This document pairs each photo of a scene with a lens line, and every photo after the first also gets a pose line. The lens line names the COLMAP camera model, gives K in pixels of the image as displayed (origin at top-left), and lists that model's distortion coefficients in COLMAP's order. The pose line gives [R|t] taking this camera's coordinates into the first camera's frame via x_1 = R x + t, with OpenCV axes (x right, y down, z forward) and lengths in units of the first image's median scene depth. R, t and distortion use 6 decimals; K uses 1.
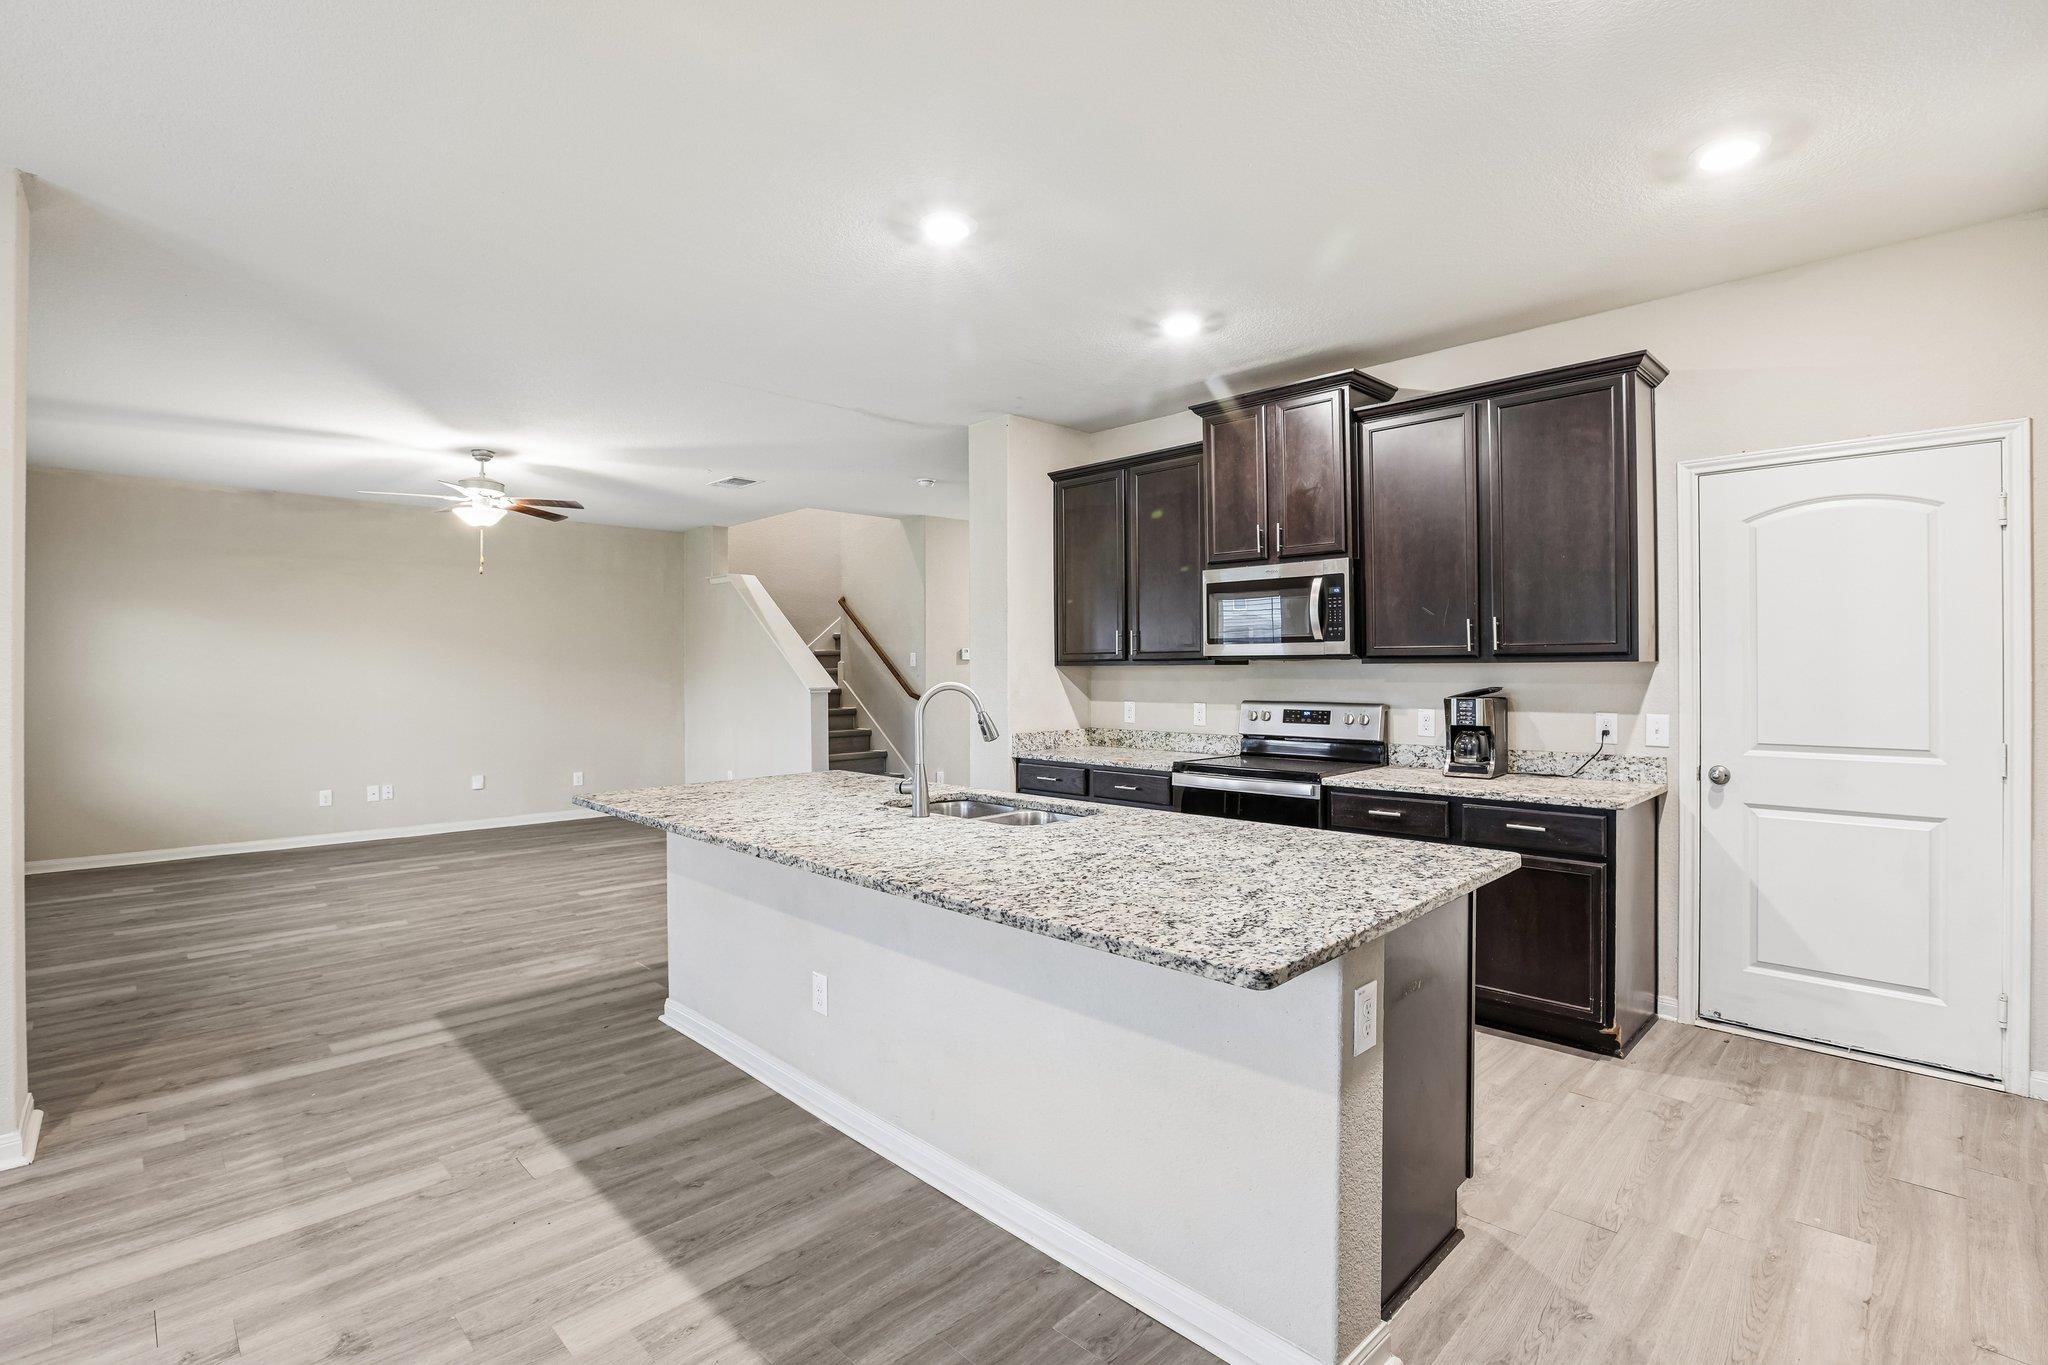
lens RADIAL K [[911.8, 0, 1024.0], [0, 911.8, 682.5], [0, 0, 1]] dist [-0.043881, 0.011255]
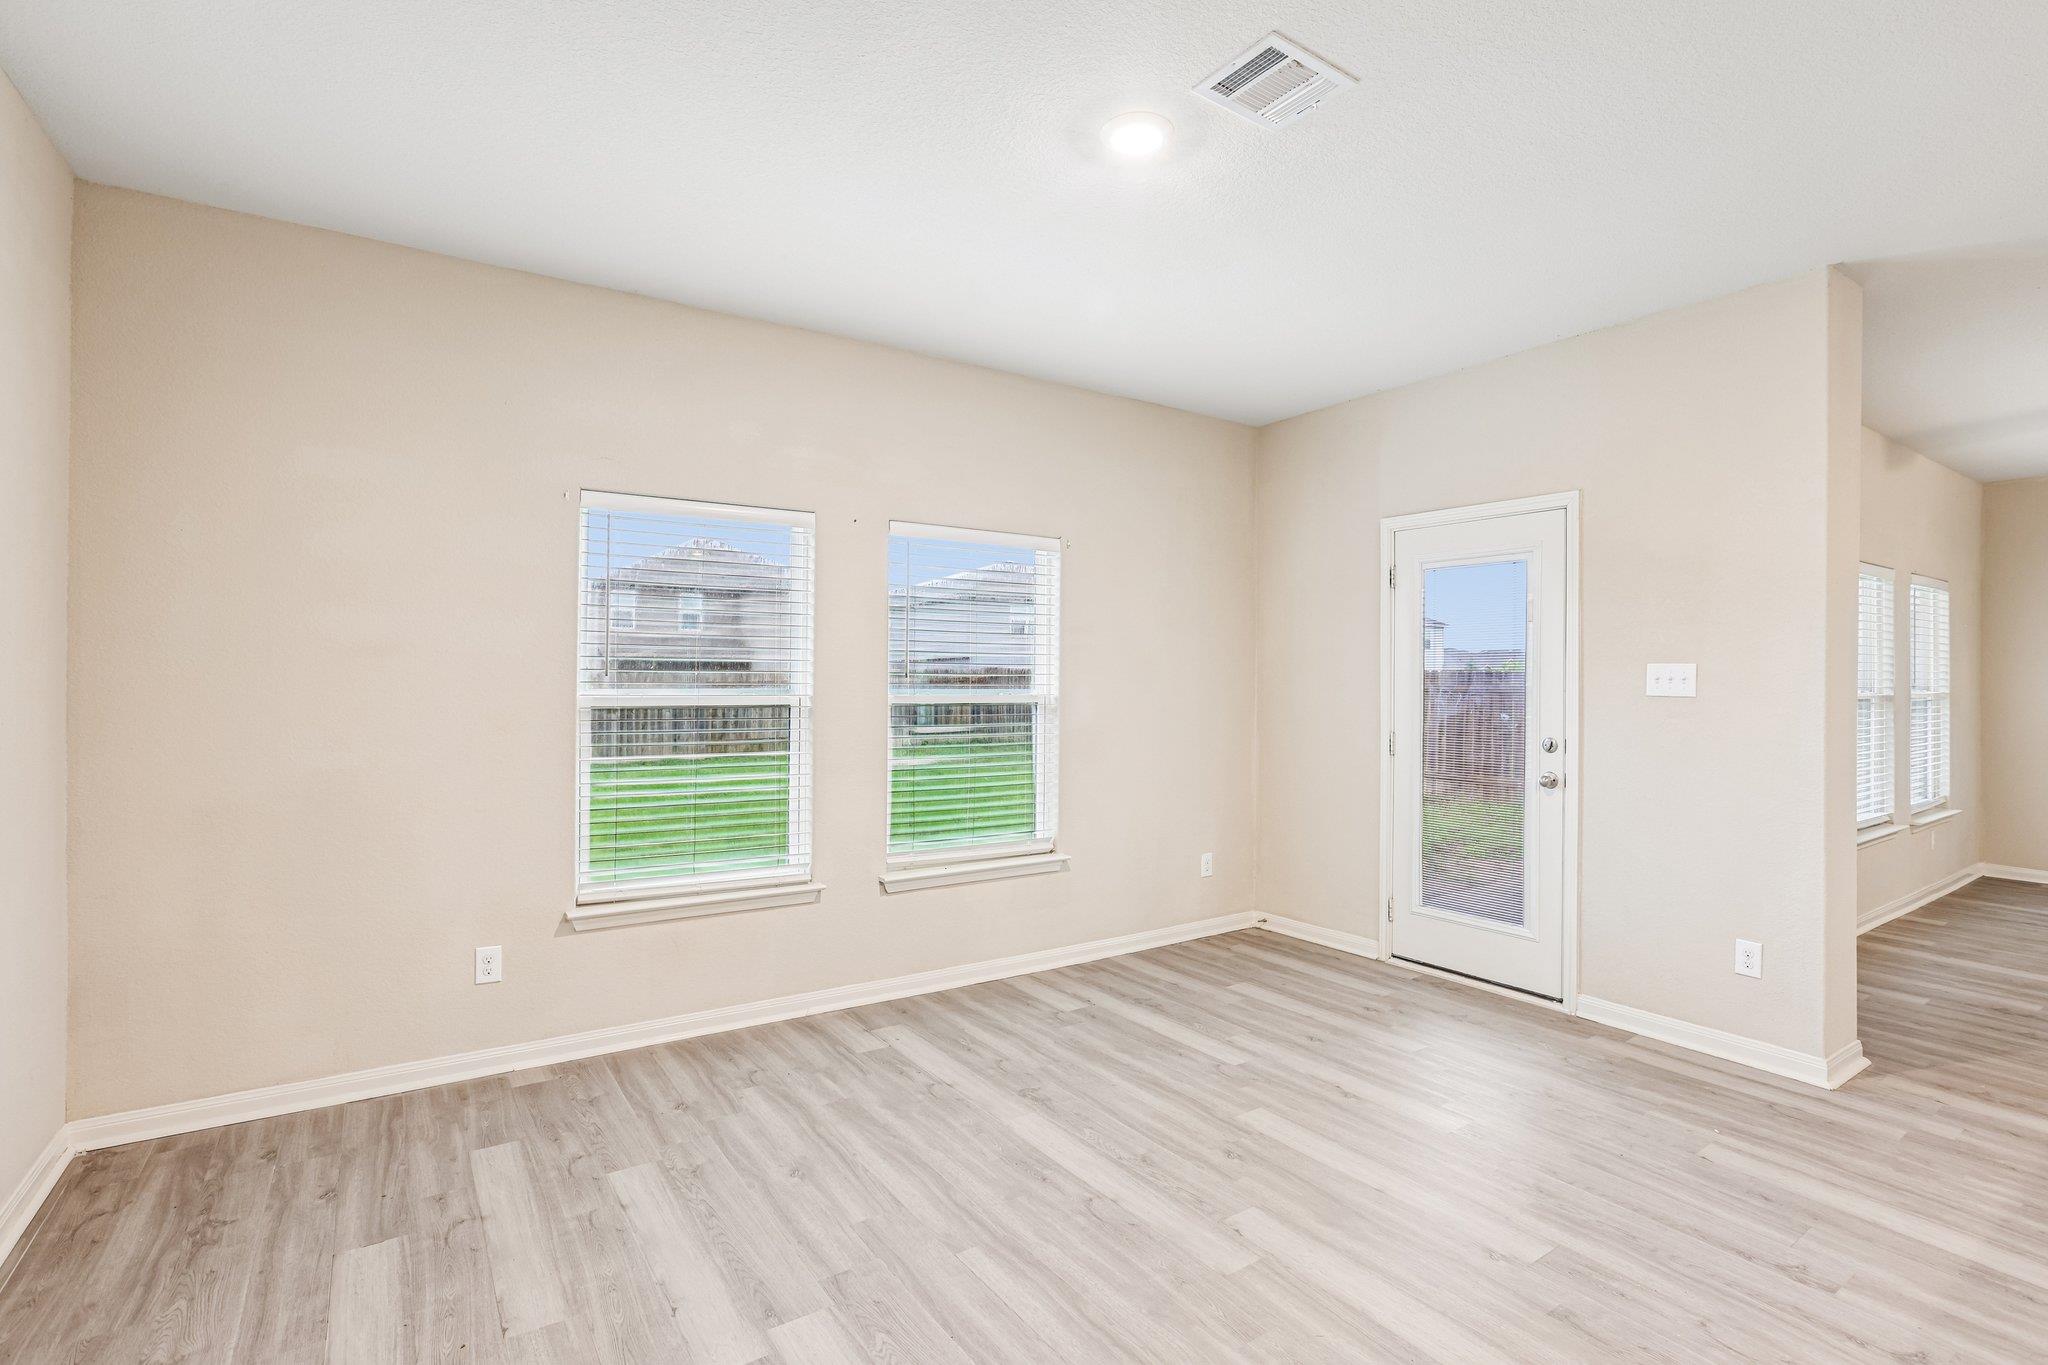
lens RADIAL K [[951.3, 0, 1030.2], [0, 951.3, 673.5], [0, 0, 1]] dist [-0.062439, 0.025042]
pose [[-0.195962, -0.007490, -0.980583, 0.216685], [-0.010529, 0.999929, -0.005534, -0.006710], [0.980555, 0.009240, -0.196027, 0.098386]]
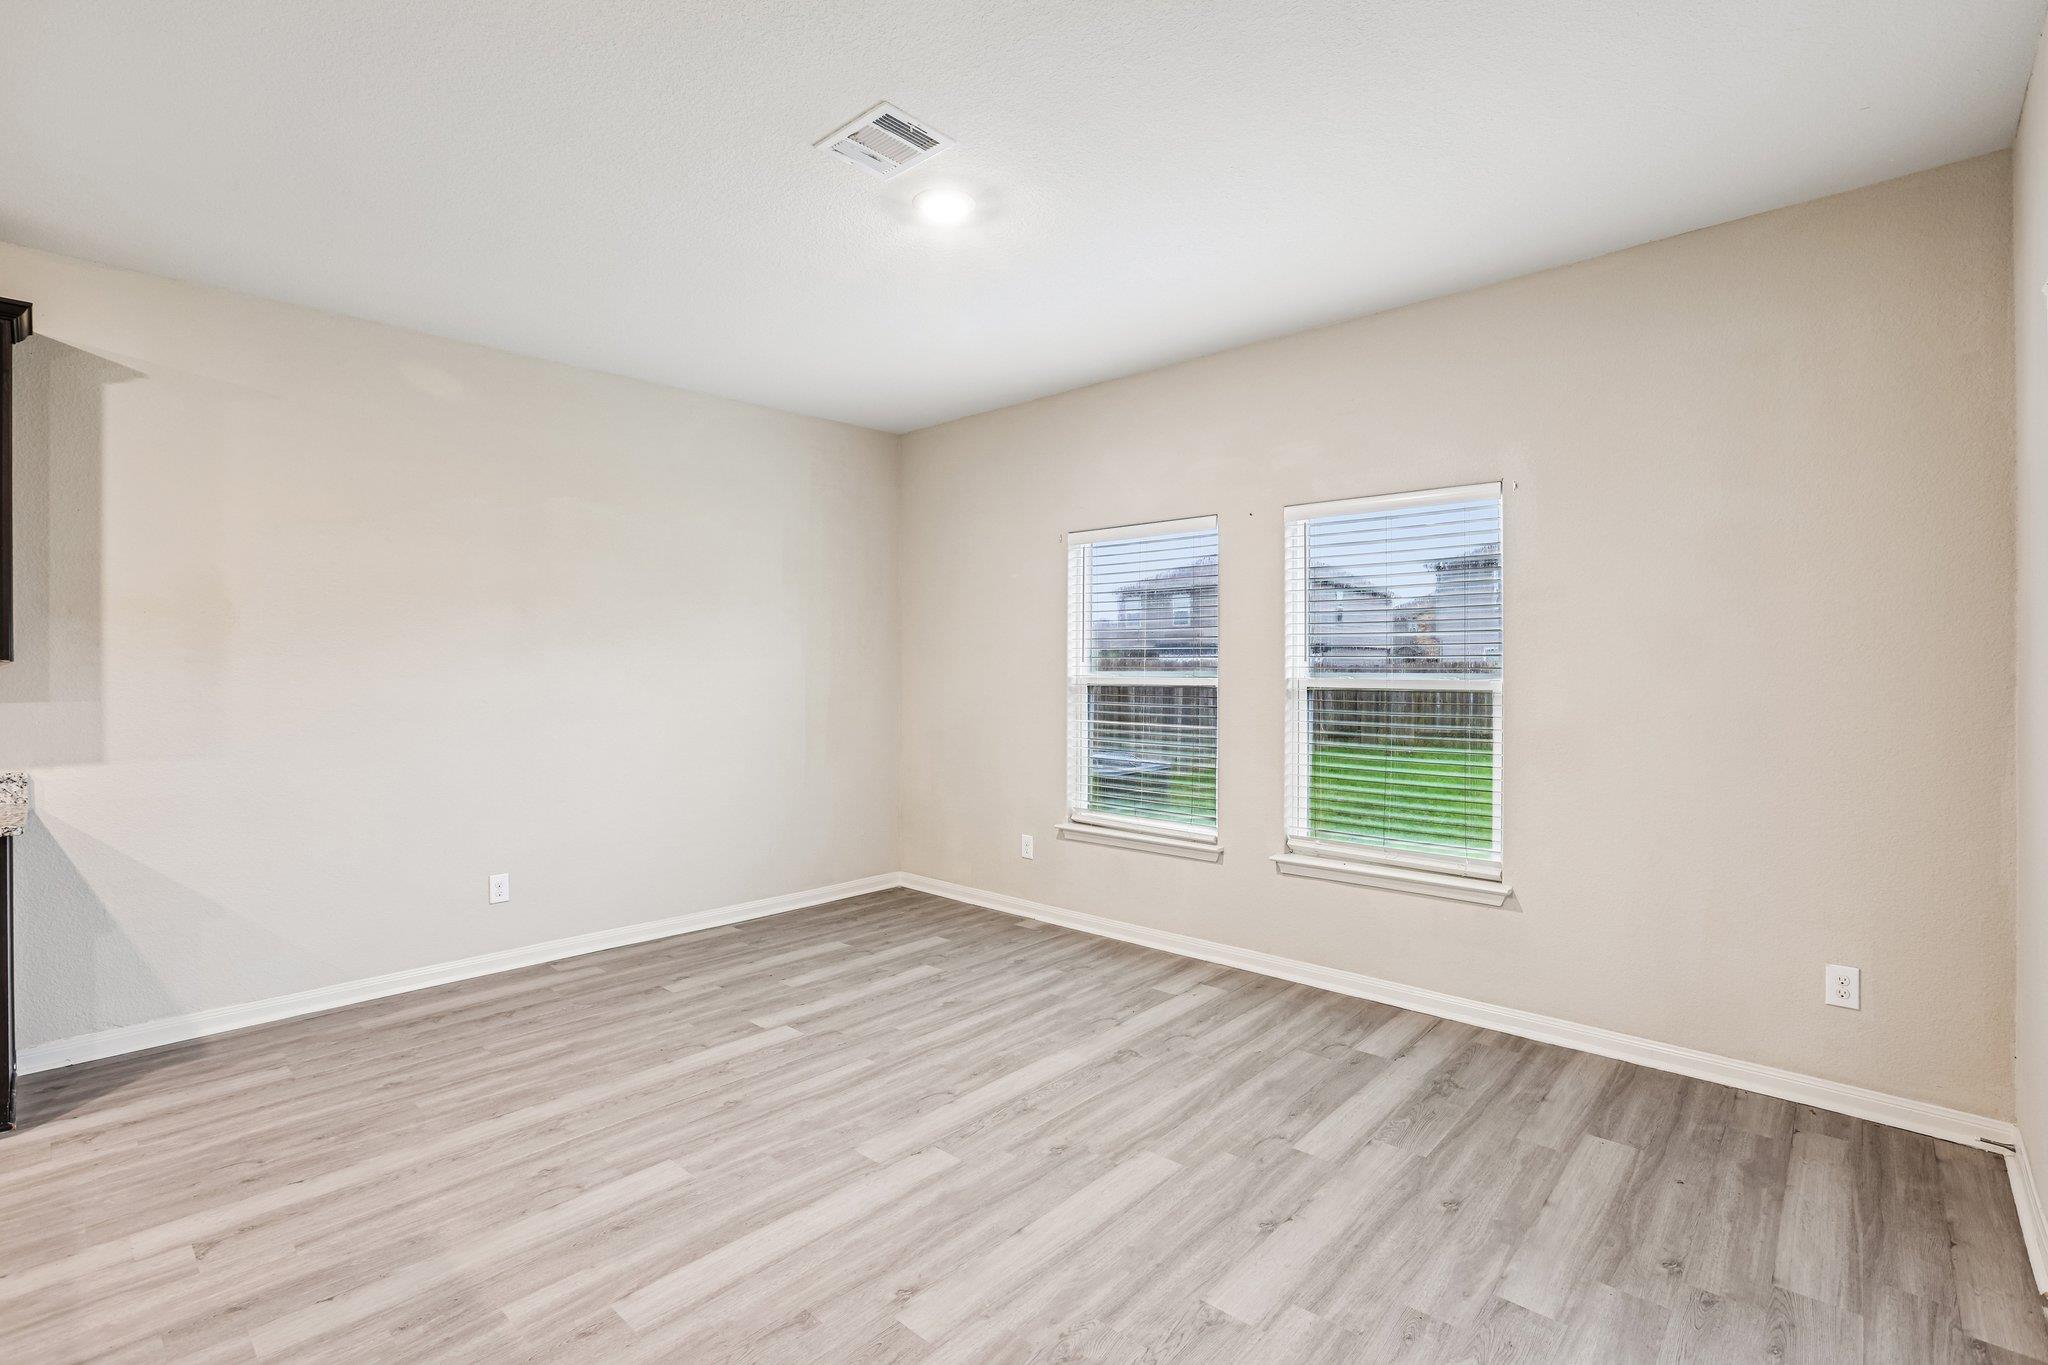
lens RADIAL K [[960.2, 0, 1020.2], [0, 960.2, 673.7], [0, 0, 1]] dist [-0.036043, 0.013467]
pose [[-0.999511, 0.004493, -0.030939, -0.454513], [0.003913, 0.999816, 0.018786, -0.013501], [0.031017, 0.018655, -0.999345, 0.801477]]
